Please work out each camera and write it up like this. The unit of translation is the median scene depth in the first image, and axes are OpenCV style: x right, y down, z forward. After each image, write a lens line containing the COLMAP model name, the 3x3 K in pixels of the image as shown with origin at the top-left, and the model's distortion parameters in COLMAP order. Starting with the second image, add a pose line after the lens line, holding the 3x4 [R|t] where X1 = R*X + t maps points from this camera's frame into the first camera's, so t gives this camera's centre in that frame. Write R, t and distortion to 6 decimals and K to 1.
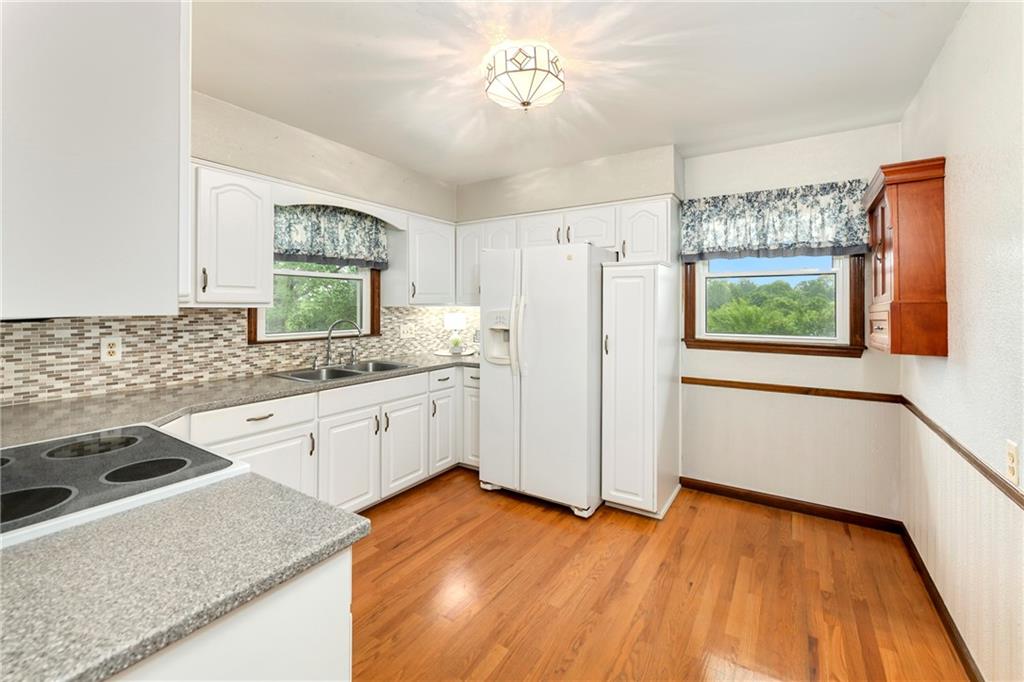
lens RADIAL K [[428.5, 0, 512.4], [0, 428.5, 303.7], [0, 0, 1]] dist [-0.001071, -0.000330]
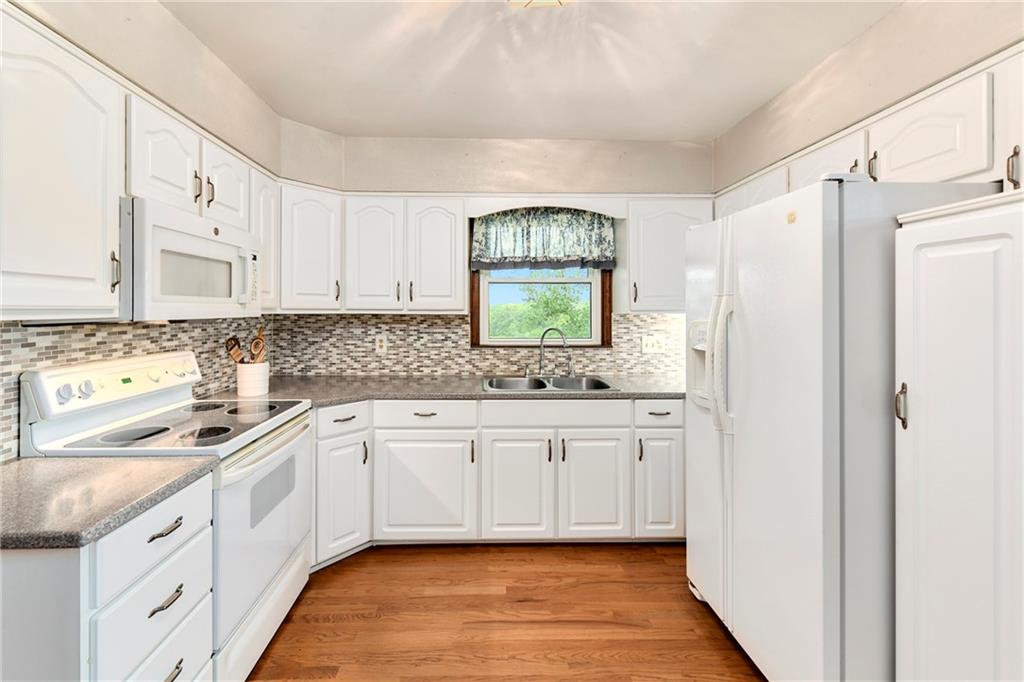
lens RADIAL K [[435.7, 0, 512.0], [0, 435.7, 308.0], [0, 0, 1]] dist [0.000442, -0.000058]
pose [[0.555199, -0.004802, -0.831703, 0.382560], [0.004856, 0.999985, -0.002532, -0.003438], [0.831703, -0.002633, 0.555214, 0.457330]]
